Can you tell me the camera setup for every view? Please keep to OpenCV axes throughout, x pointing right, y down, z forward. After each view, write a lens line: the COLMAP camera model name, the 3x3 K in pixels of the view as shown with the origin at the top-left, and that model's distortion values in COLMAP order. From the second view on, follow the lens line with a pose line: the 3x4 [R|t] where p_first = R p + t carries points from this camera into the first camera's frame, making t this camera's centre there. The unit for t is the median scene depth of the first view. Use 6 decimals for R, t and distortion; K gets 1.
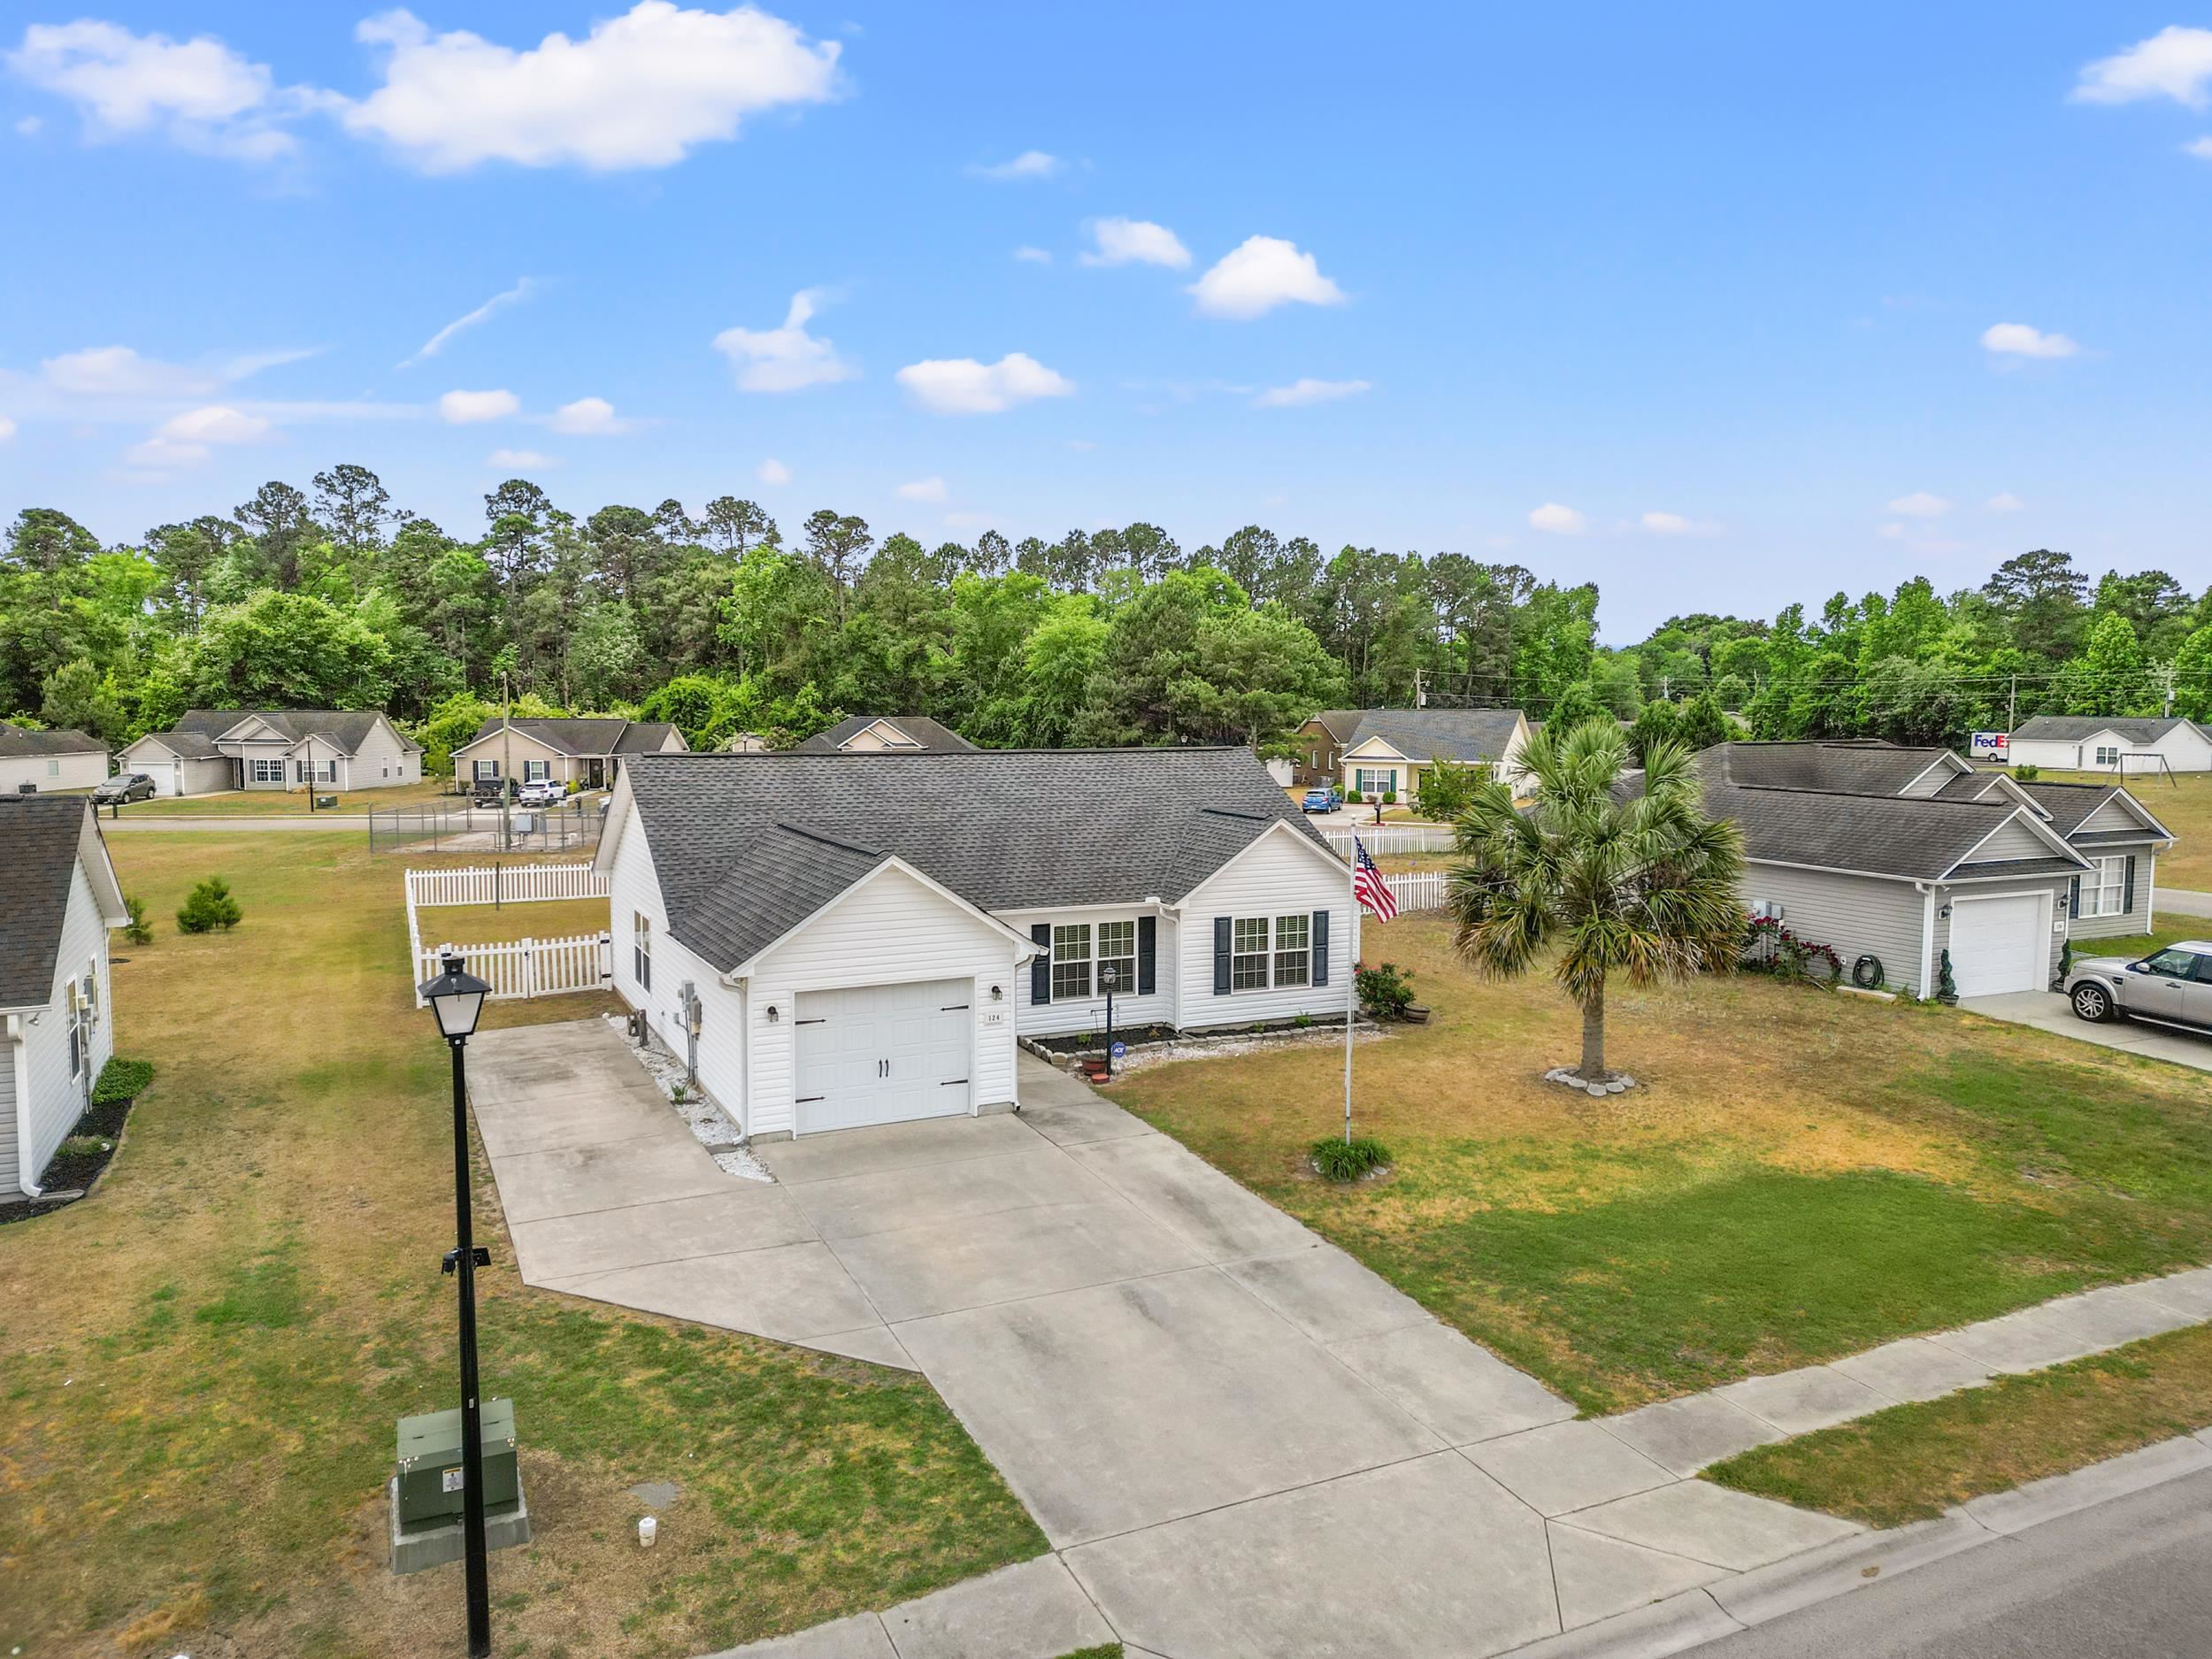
lens RADIAL K [[1535.9, 0, 1101.9], [0, 1535.9, 835.3], [0, 0, 1]] dist [0.098003, -0.106020]
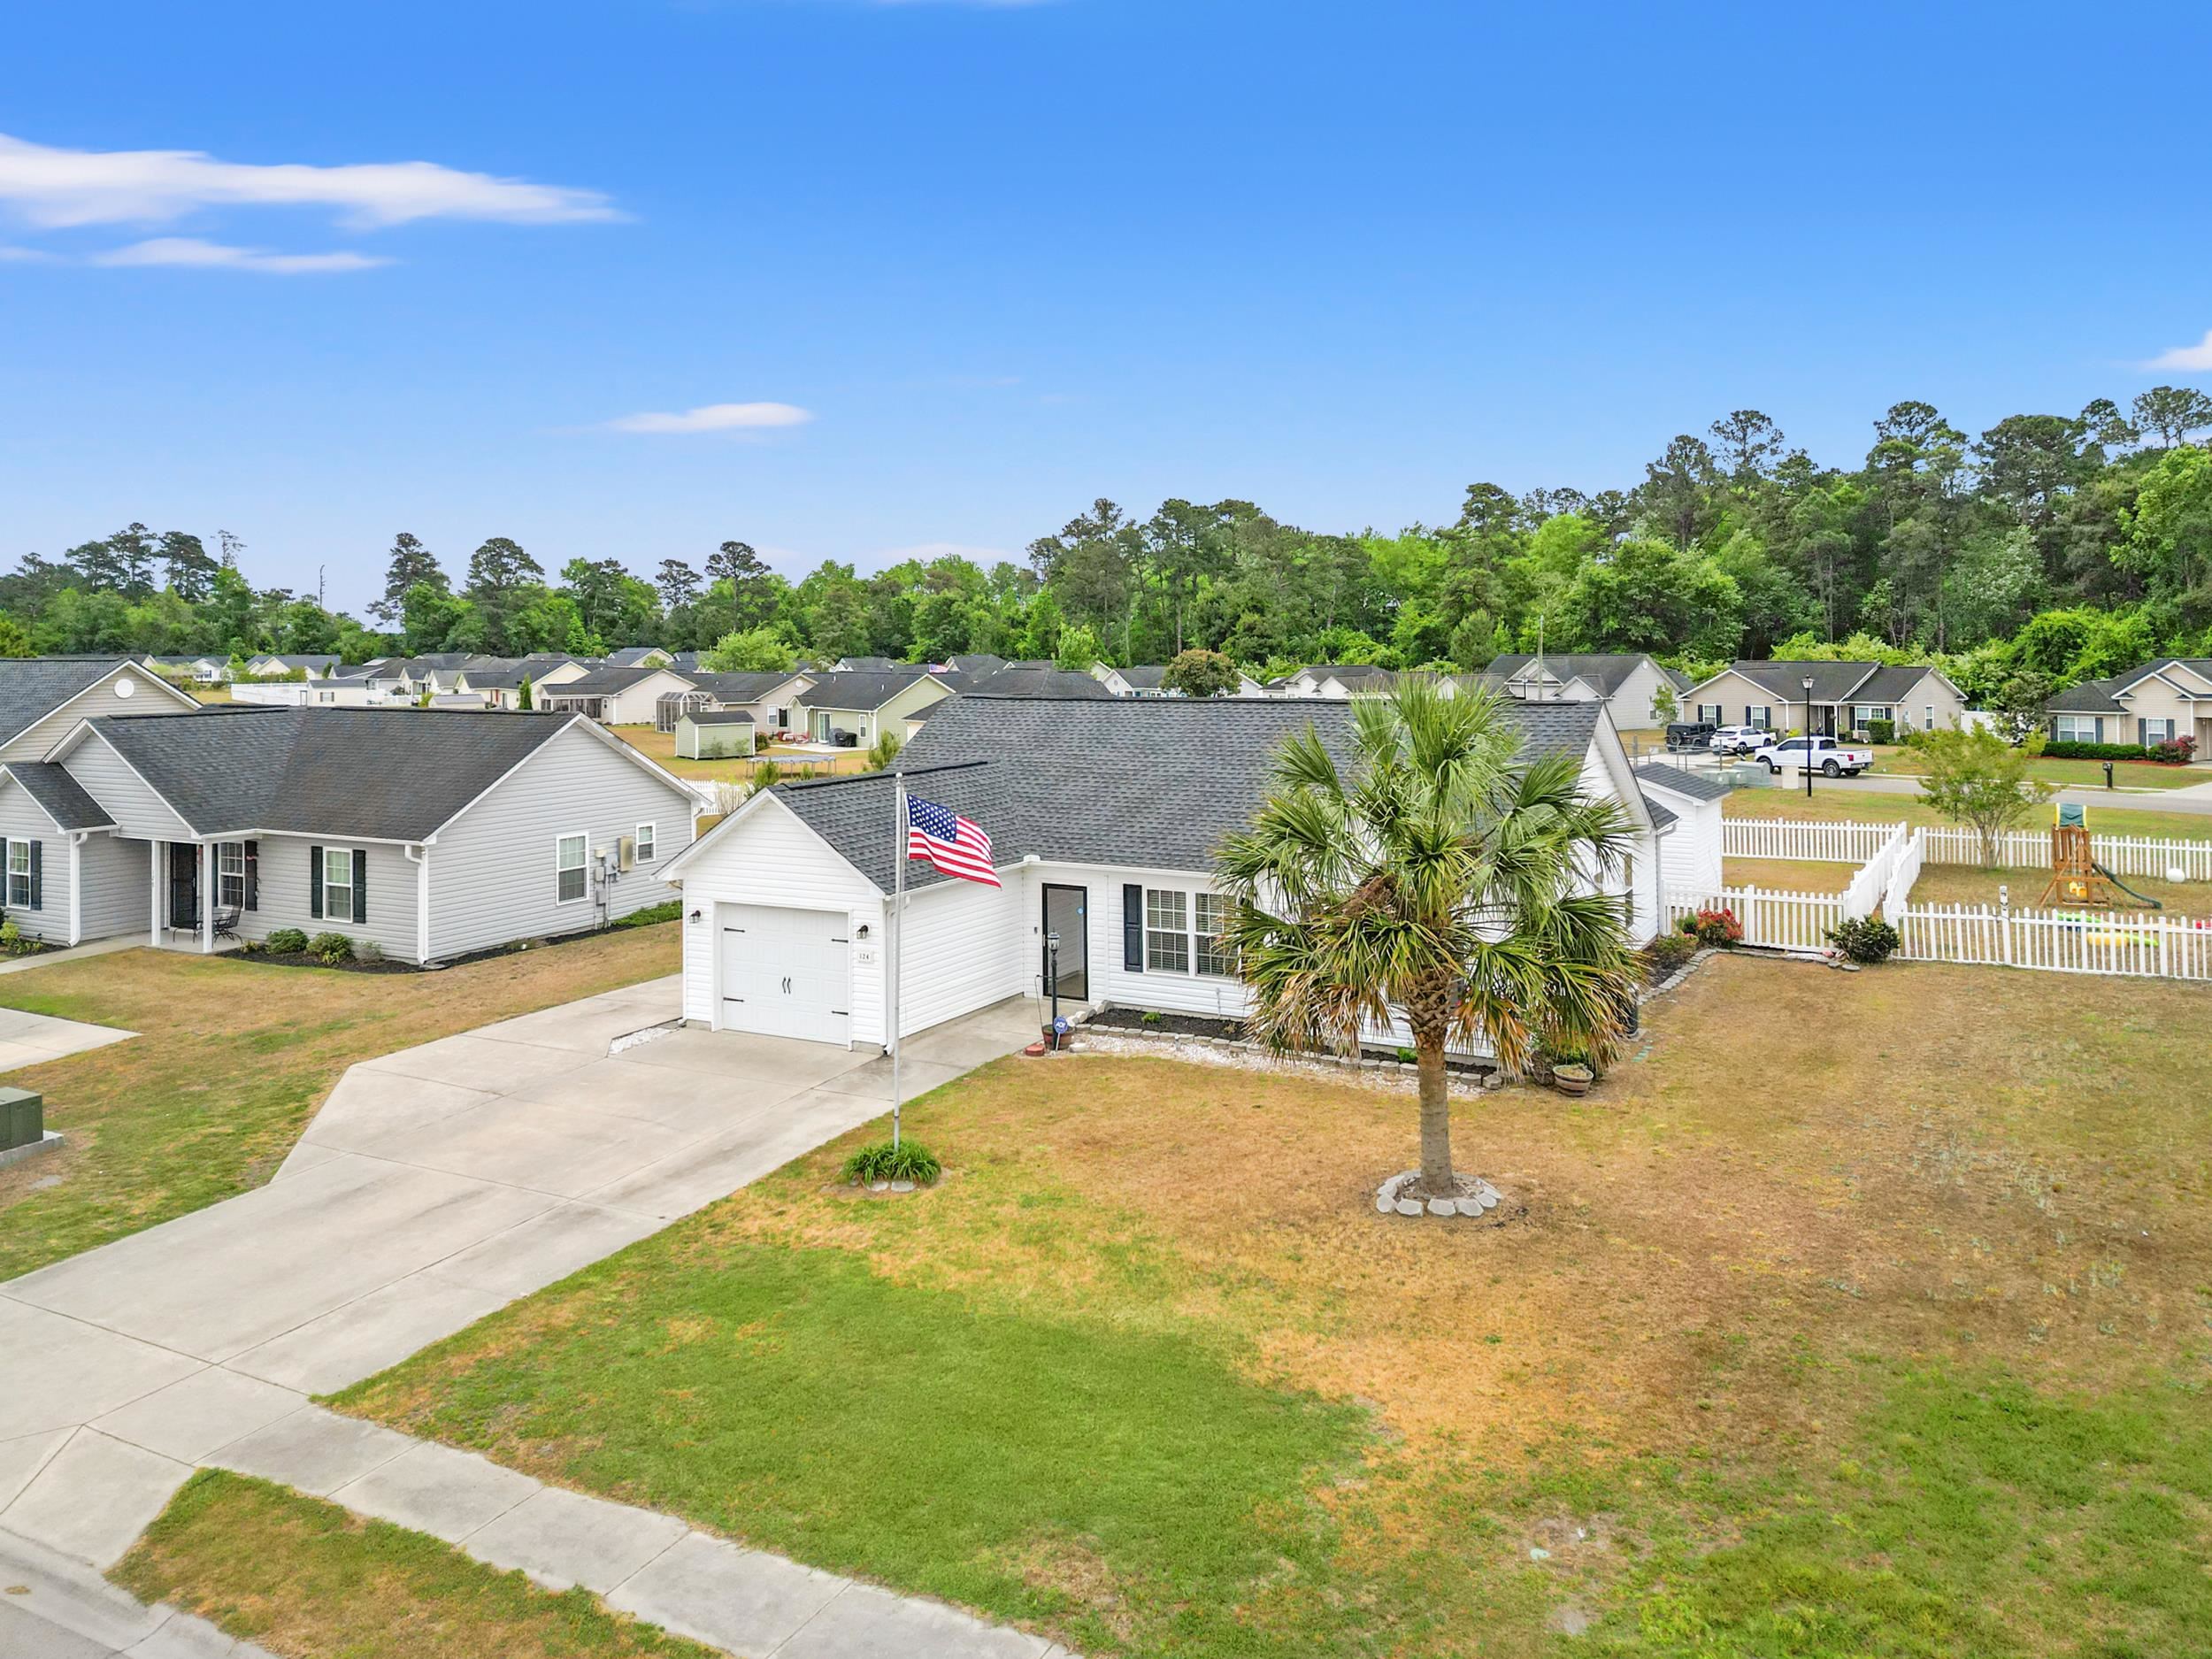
lens RADIAL K [[1602.0, 0, 1102.4], [0, 1602.0, 676.6], [0, 0, 1]] dist [0.077157, -0.059122]
pose [[0.581220, 0.009514, -0.813691, 0.704182], [-0.061954, 0.997547, -0.032590, -0.033358], [0.811384, 0.069353, 0.580384, 0.391068]]
